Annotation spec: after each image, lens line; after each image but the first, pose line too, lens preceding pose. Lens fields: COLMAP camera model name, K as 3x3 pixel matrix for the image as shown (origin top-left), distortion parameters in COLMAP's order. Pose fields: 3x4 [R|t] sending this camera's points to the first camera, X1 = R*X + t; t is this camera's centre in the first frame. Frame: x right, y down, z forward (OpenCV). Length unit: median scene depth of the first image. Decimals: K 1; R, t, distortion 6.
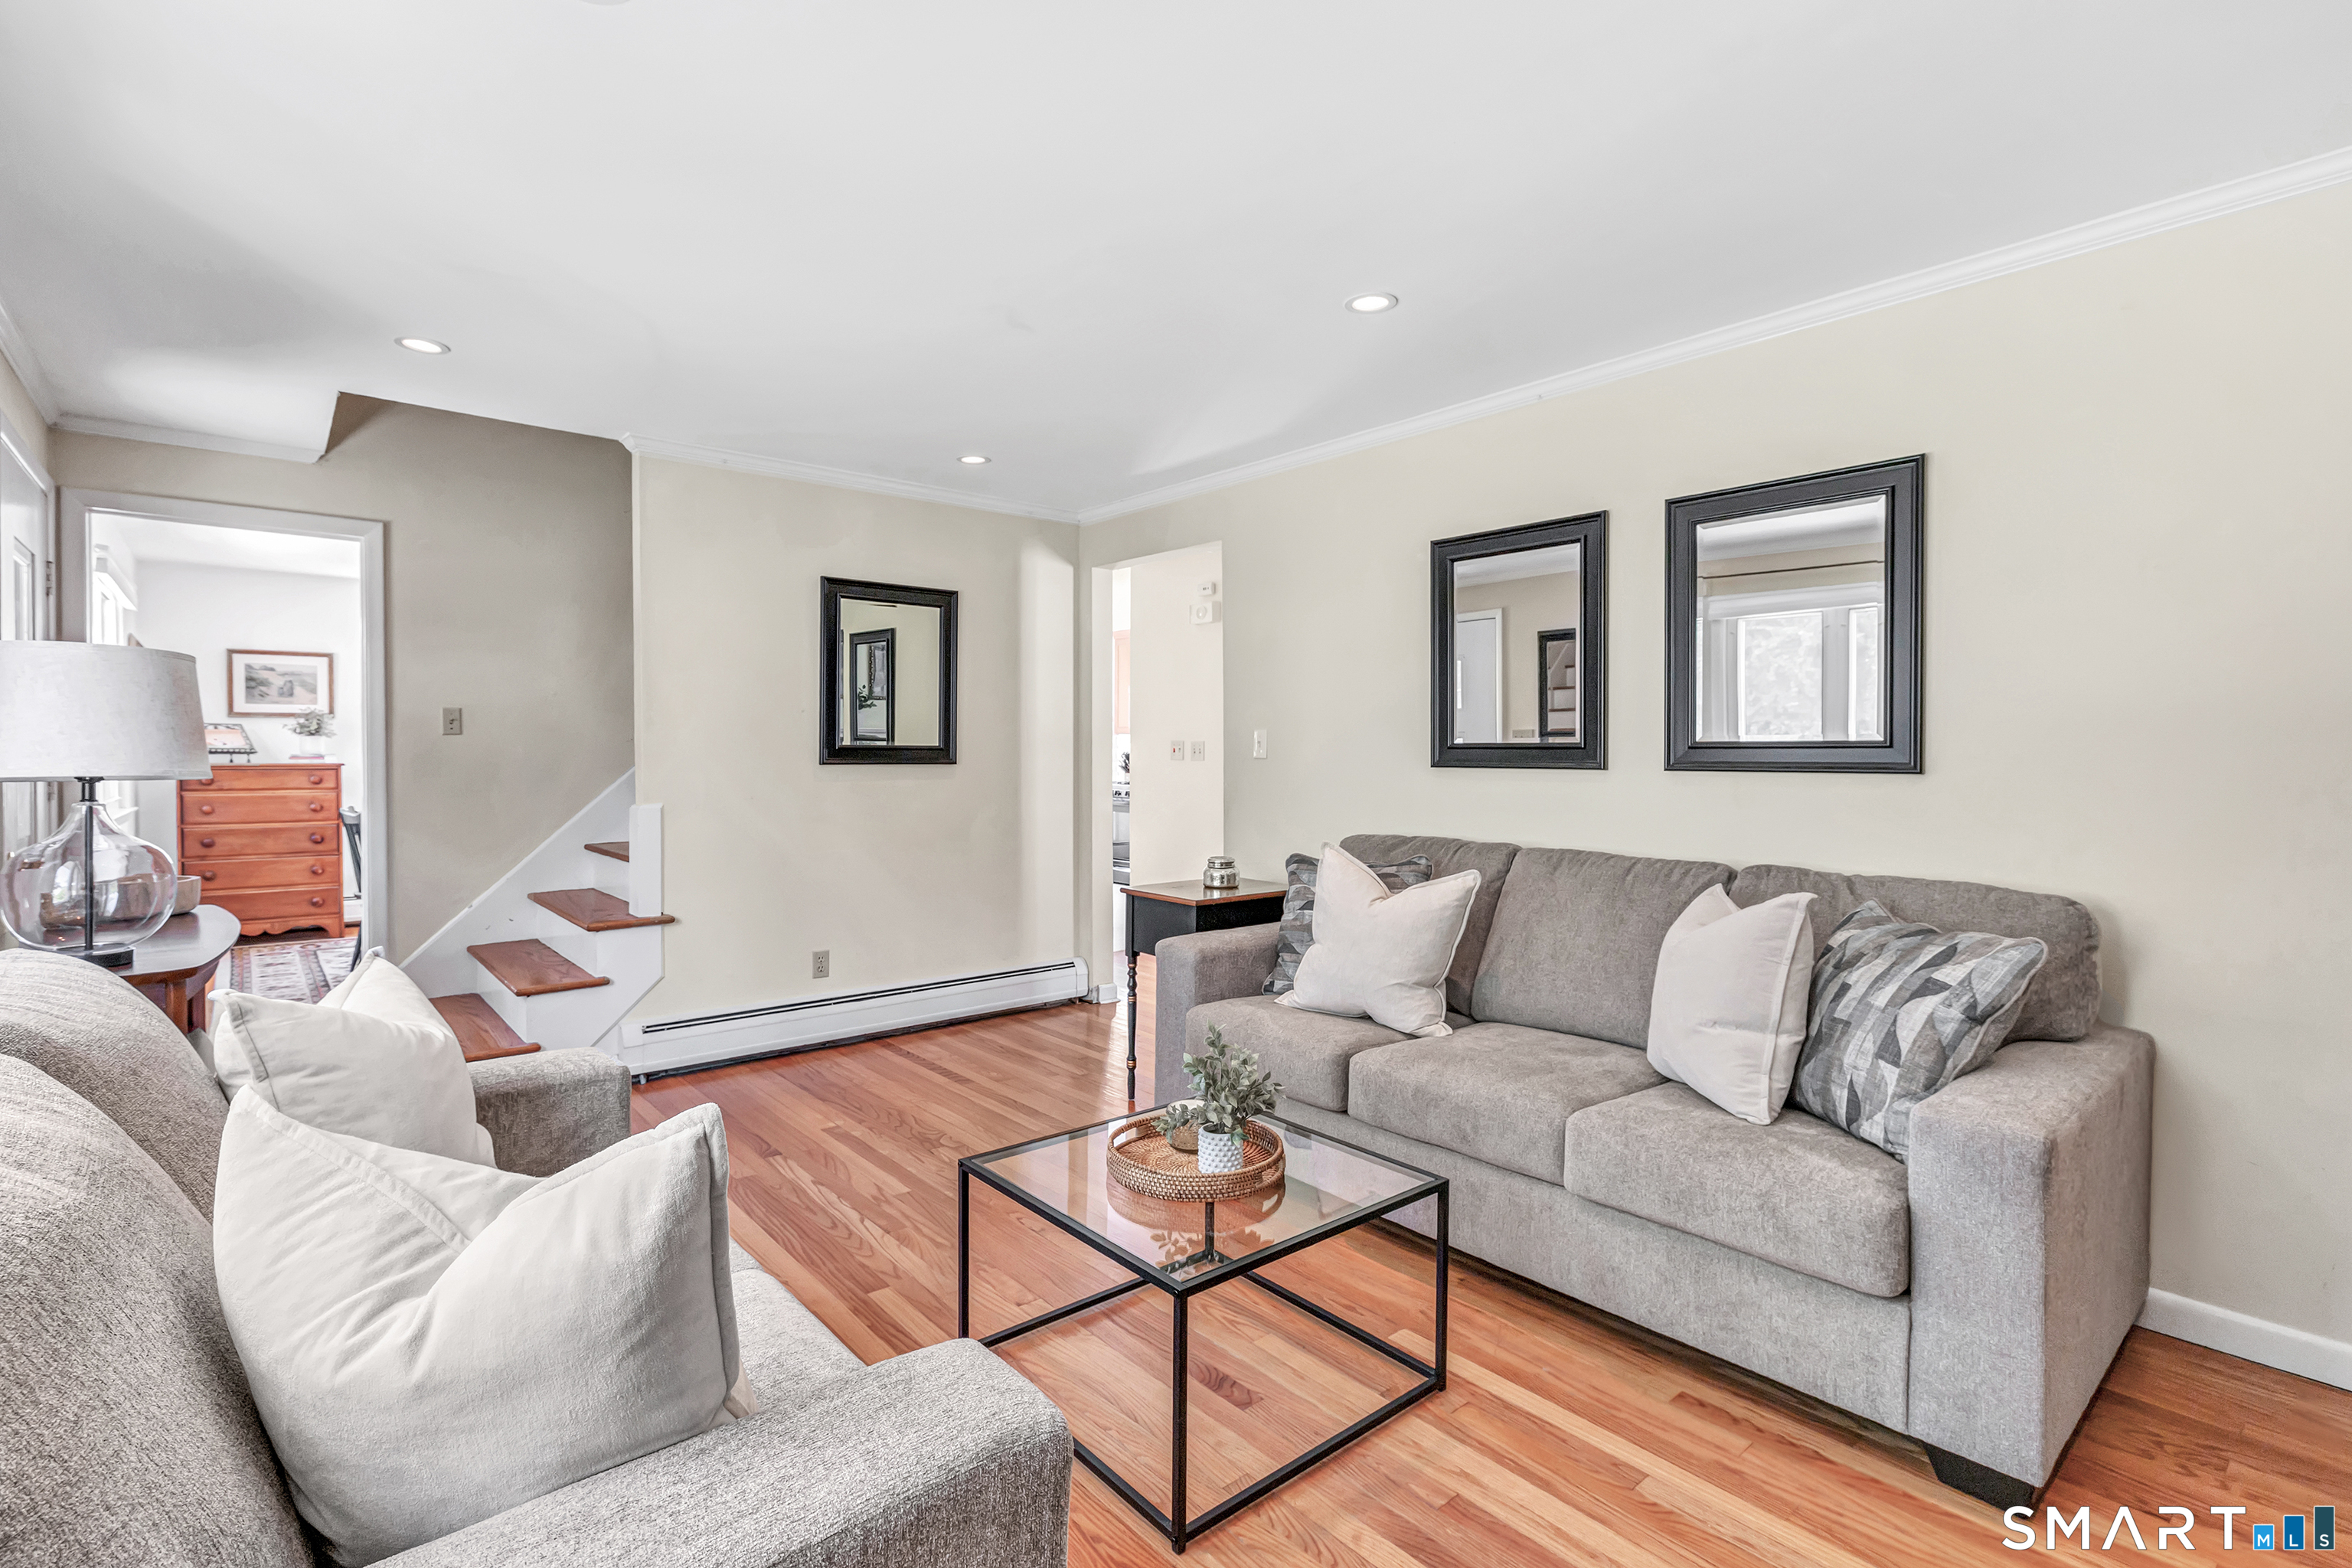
lens RADIAL K [[1084.8, 0, 1179.5], [0, 1084.8, 779.6], [0, 0, 1]] dist [0.003811, 0.000351]
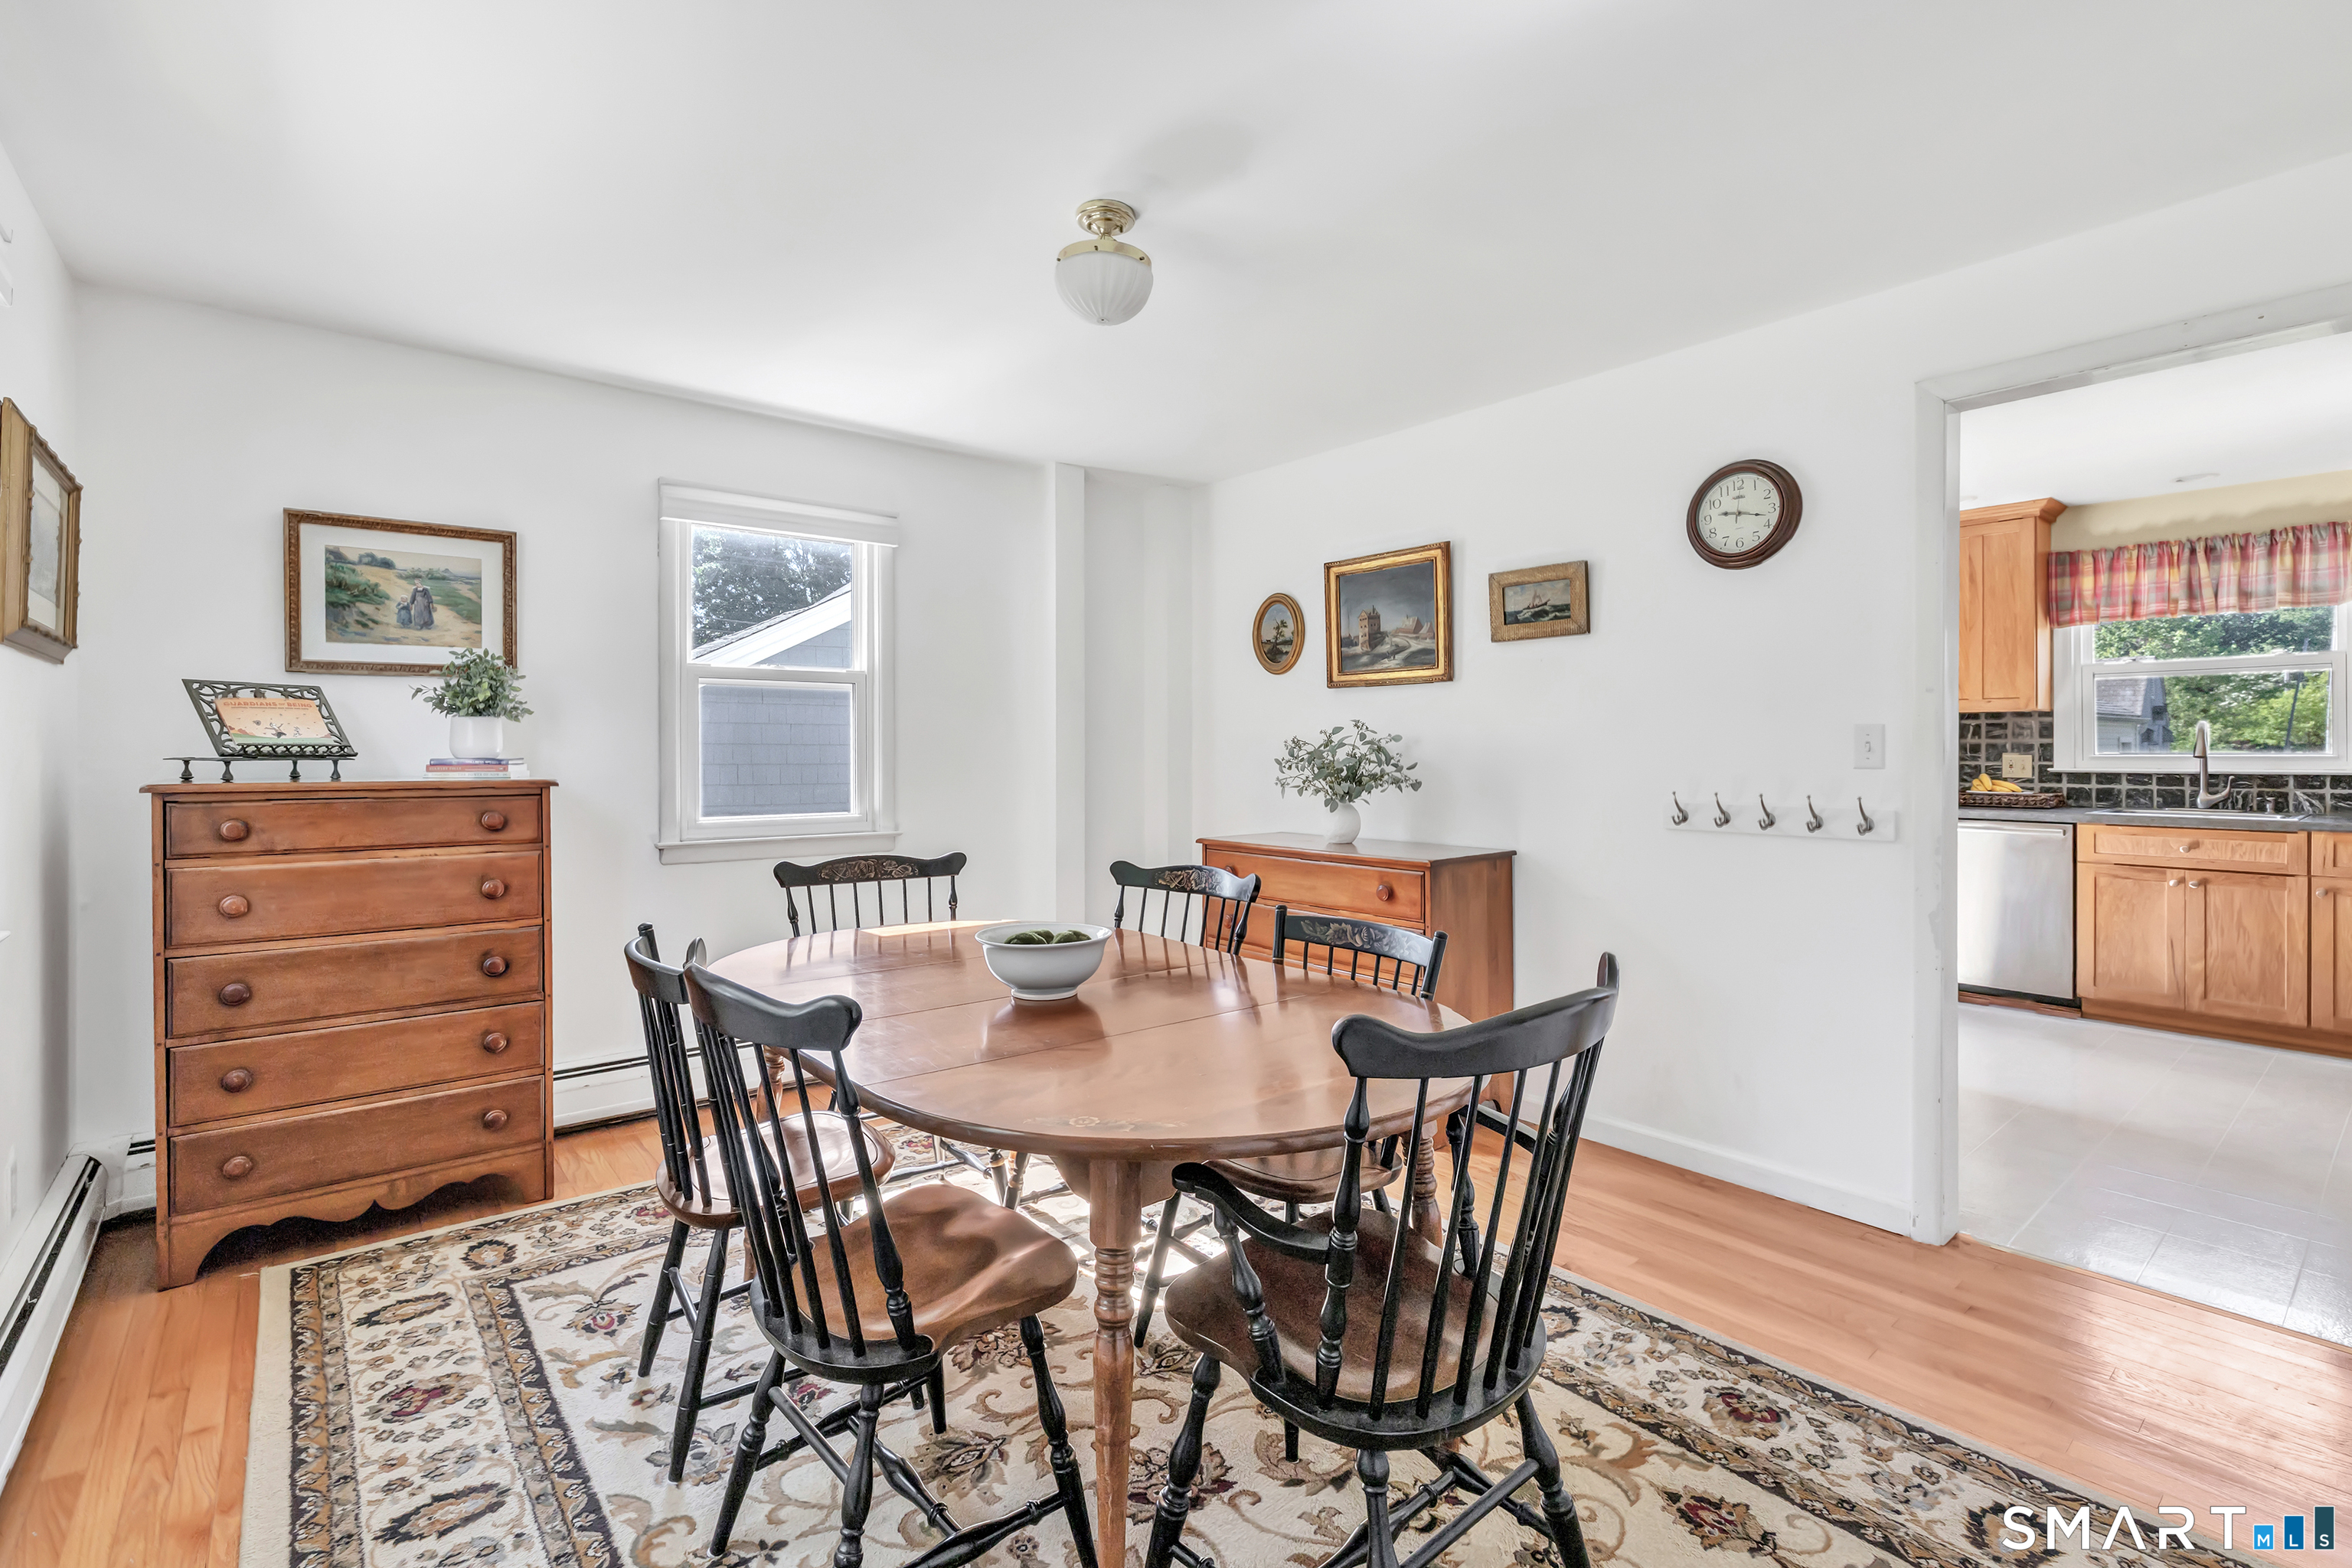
lens RADIAL K [[1040.0, 0, 1143.7], [0, 1040.0, 752.4], [0, 0, 1]] dist [-0.006076, 0.004132]
pose [[0.999645, -0.003777, -0.026367, -0.532671], [0.003391, 0.999887, -0.014660, -0.019184], [0.026419, 0.014565, 0.999545, 0.607777]]
